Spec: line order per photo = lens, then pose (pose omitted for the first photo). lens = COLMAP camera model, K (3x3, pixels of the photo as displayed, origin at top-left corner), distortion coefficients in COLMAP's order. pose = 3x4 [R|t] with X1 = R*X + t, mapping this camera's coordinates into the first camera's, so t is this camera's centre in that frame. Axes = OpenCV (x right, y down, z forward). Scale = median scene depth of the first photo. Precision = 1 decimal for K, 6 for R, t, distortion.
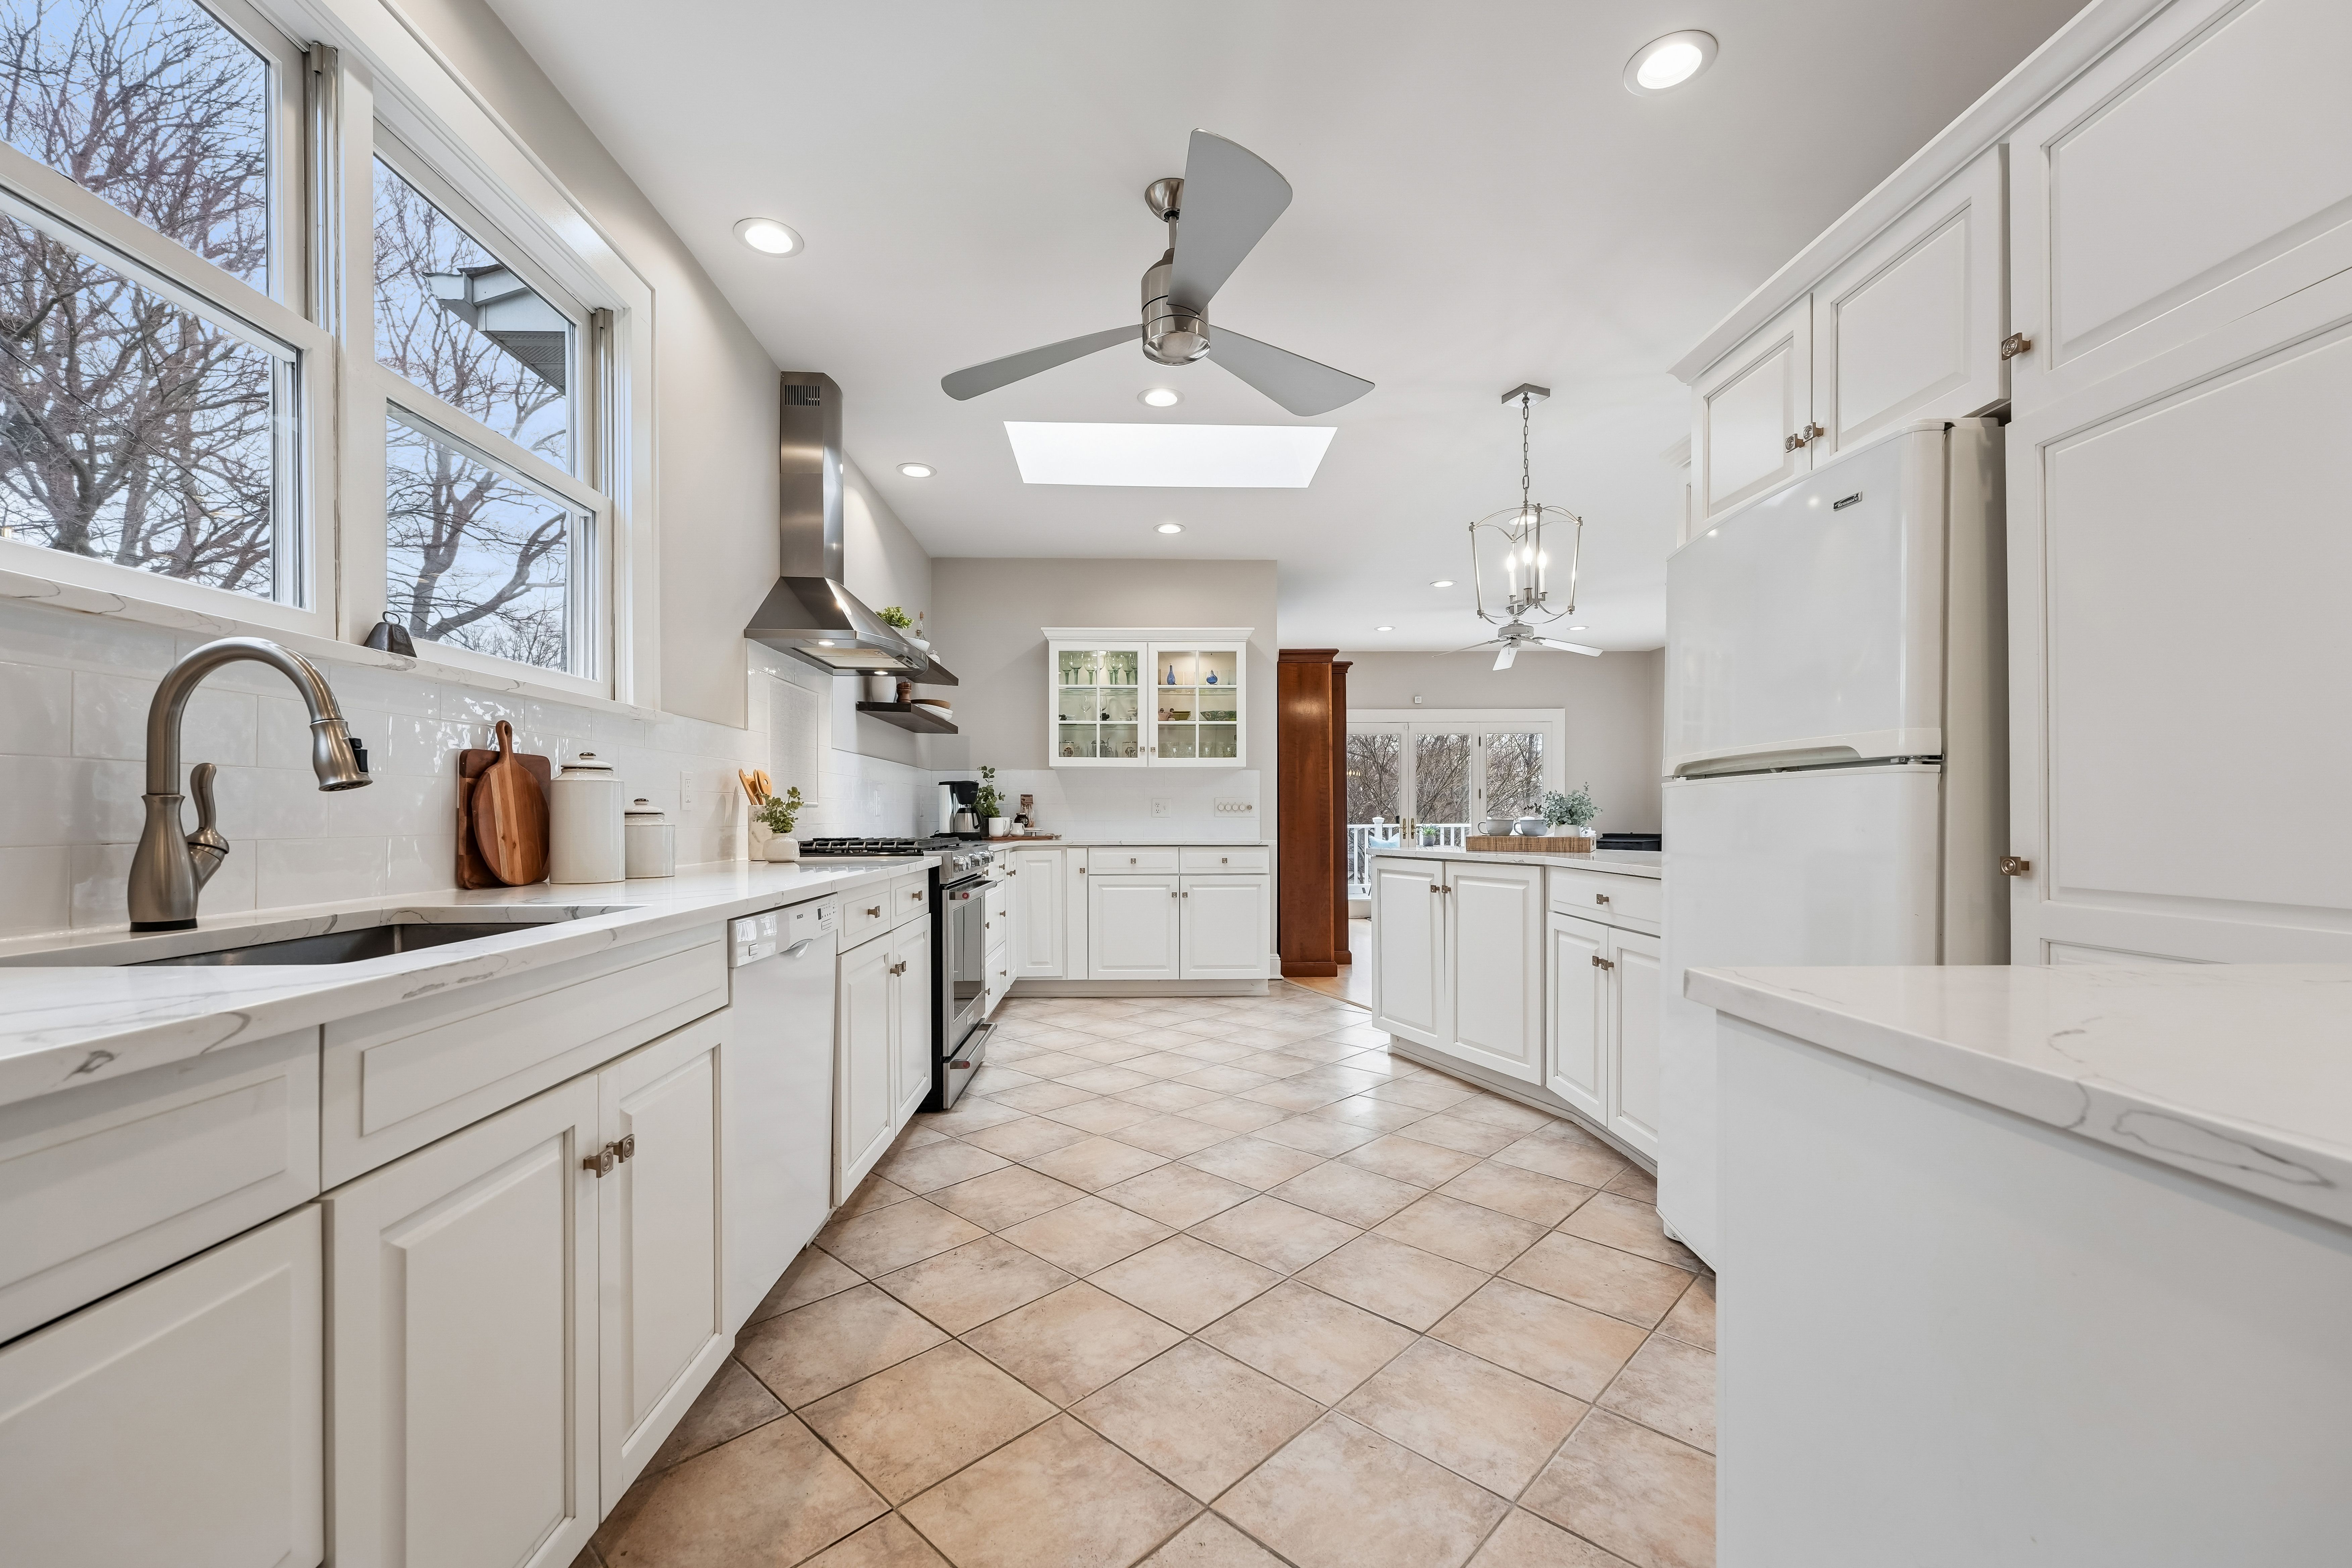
lens RADIAL K [[952.9, 0, 1157.4], [0, 952.9, 813.5], [0, 0, 1]] dist [0.001535, 0.000077]
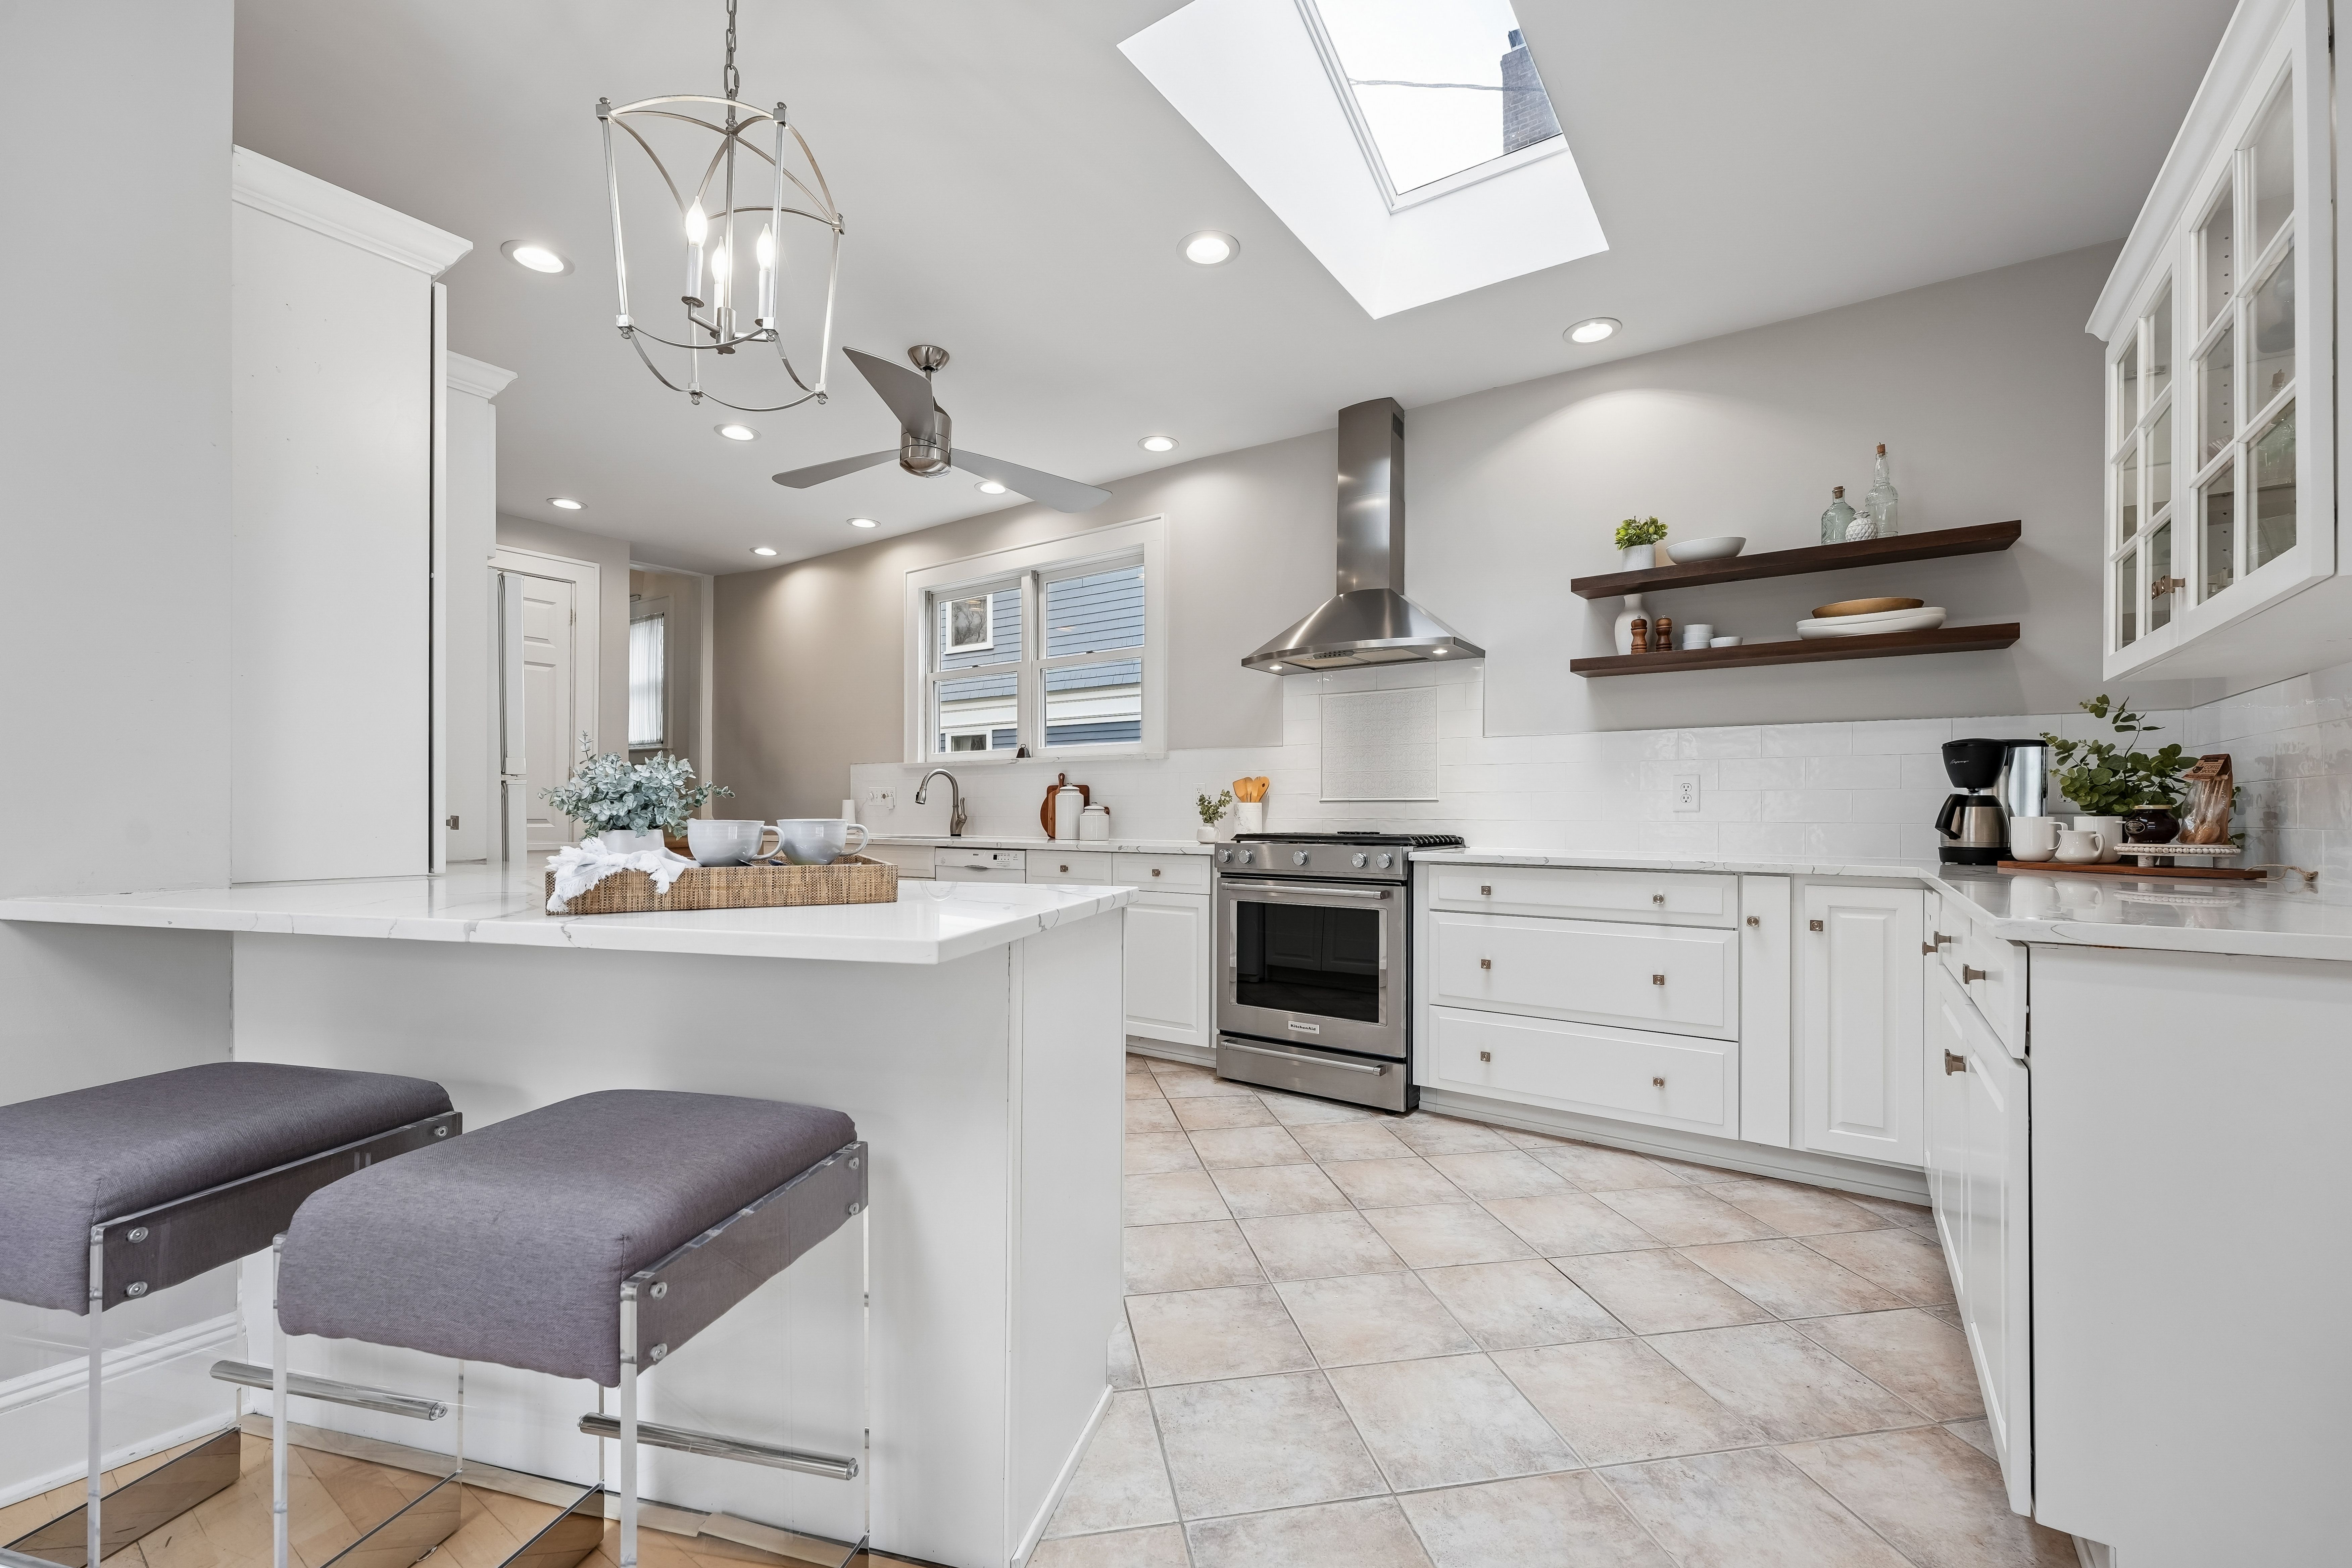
lens RADIAL K [[954.3, 0, 1169.3], [0, 954.3, 808.9], [0, 0, 1]] dist [-0.001050, -0.000026]
pose [[-0.586536, -0.000258, -0.809923, 0.738416], [0.000522, 1.000000, -0.000697, 0.002216], [0.809923, -0.000832, -0.586536, 1.676098]]
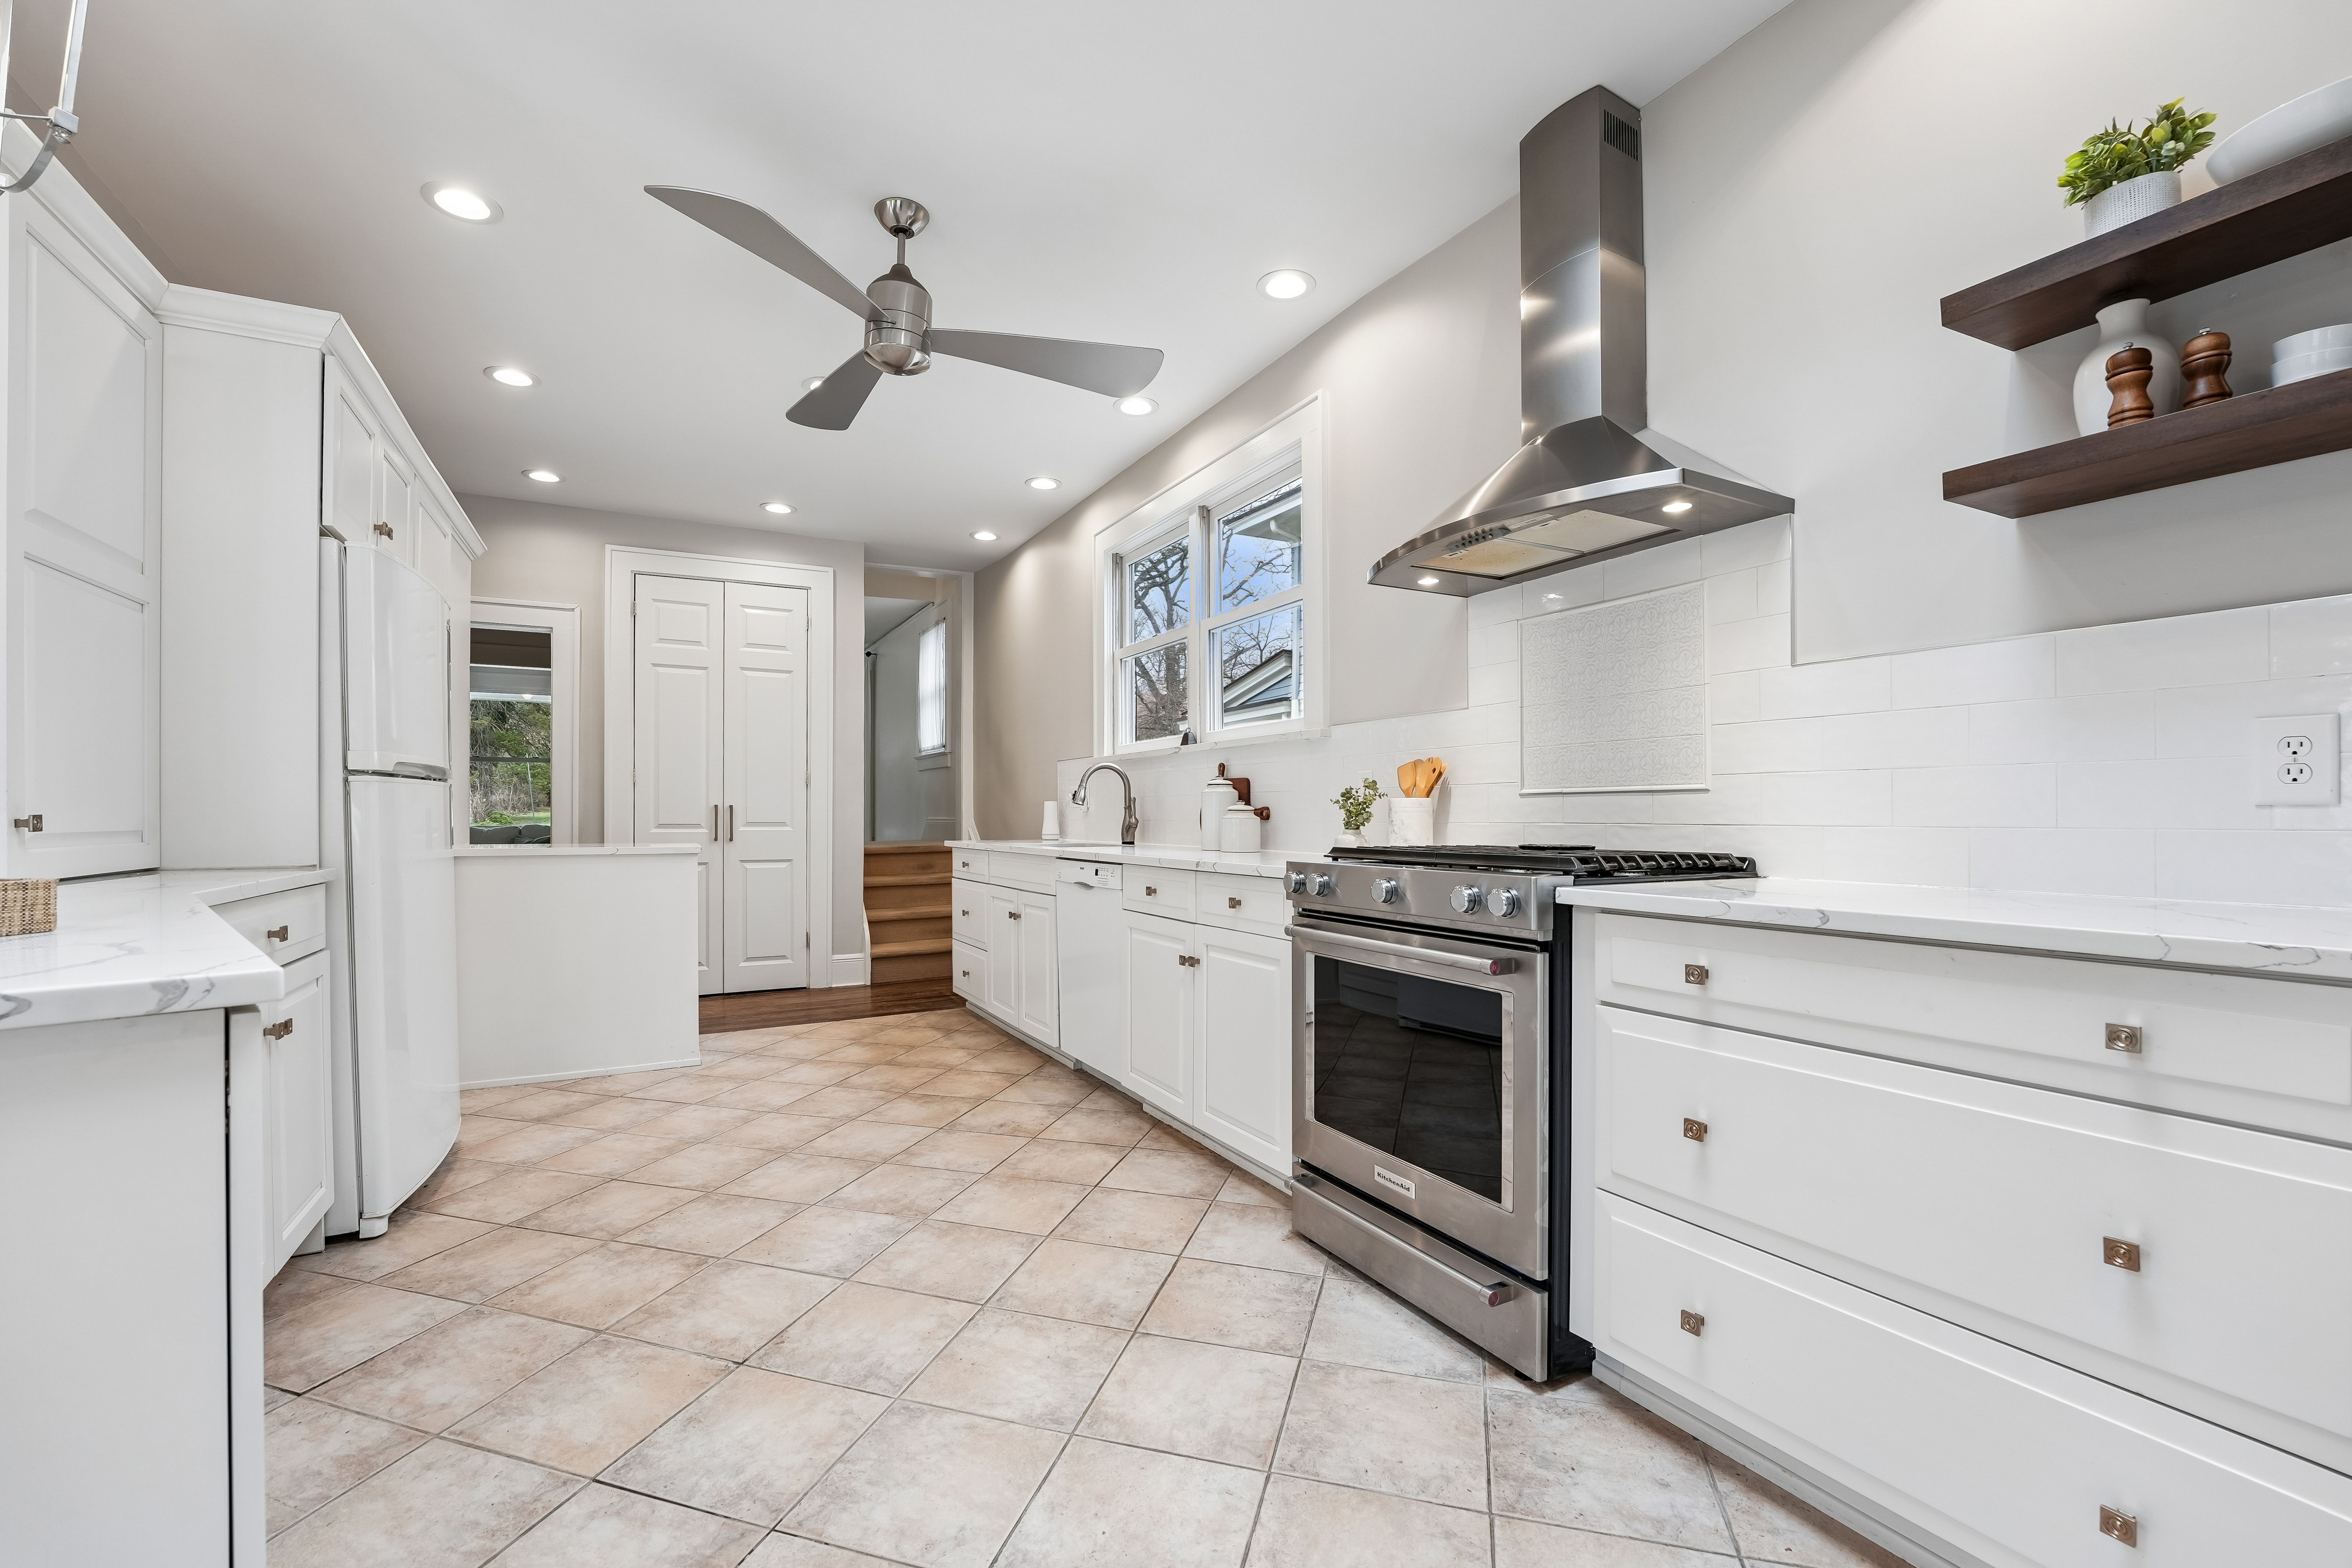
lens RADIAL K [[976.5, 0, 1166.1], [0, 976.5, 814.0], [0, 0, 1]] dist [-0.019769, 0.000110]
pose [[-0.887491, 0.001528, -0.460822, 0.200505], [0.002615, 0.999995, -0.001721, 0.007736], [0.460817, -0.002732, -0.887491, 1.665227]]
